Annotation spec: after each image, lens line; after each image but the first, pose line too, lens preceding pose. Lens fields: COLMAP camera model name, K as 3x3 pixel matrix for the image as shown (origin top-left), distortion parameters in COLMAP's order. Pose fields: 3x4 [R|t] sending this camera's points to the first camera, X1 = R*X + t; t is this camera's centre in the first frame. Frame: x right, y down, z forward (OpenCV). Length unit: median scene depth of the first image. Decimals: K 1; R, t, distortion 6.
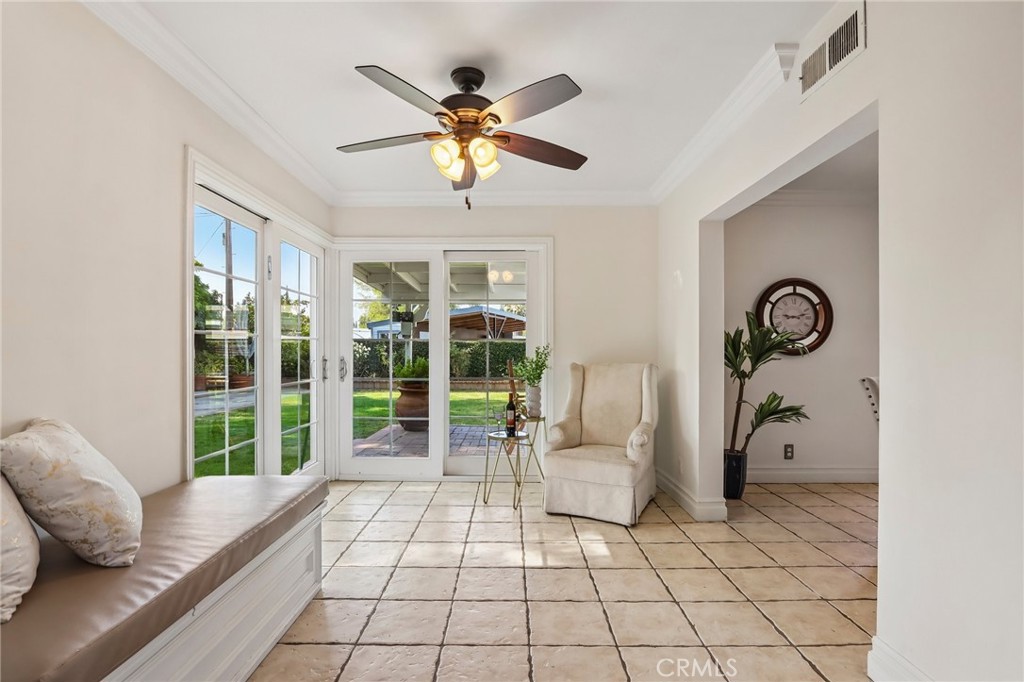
lens RADIAL K [[487.3, 0, 510.4], [0, 487.3, 347.1], [0, 0, 1]] dist [-0.019311, 0.001350]
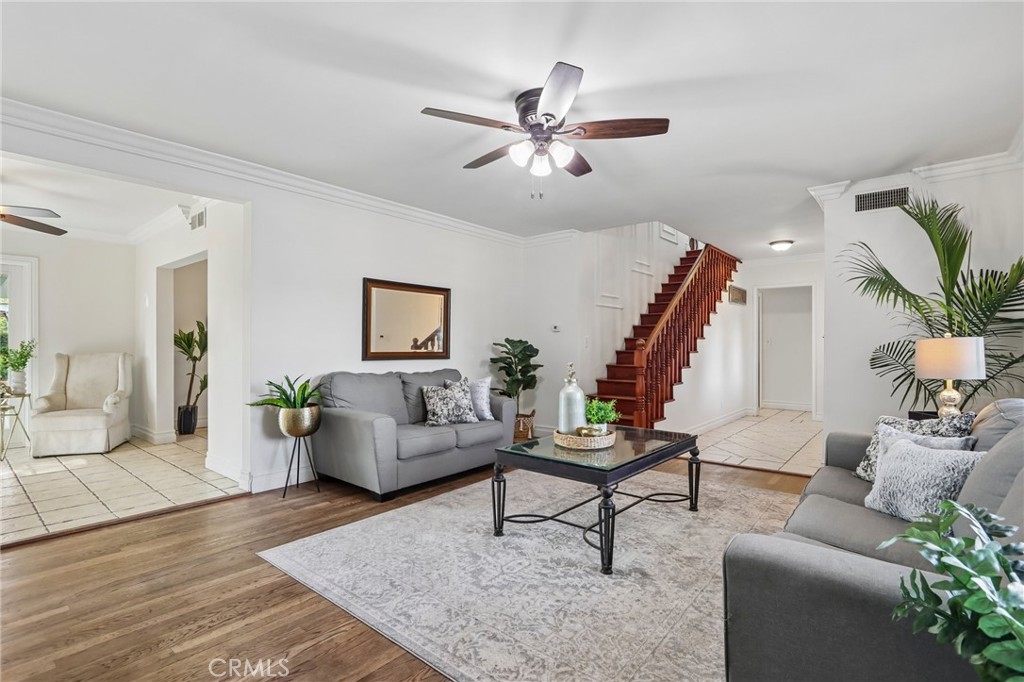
lens RADIAL K [[487.3, 0, 511.9], [0, 487.3, 345.4], [0, 0, 1]] dist [-0.019311, 0.001350]
pose [[0.638542, -0.001068, 0.769586, -0.099217], [-0.003233, 0.999986, 0.004071, 0.001386], [-0.769580, -0.005087, 0.638530, -0.892588]]
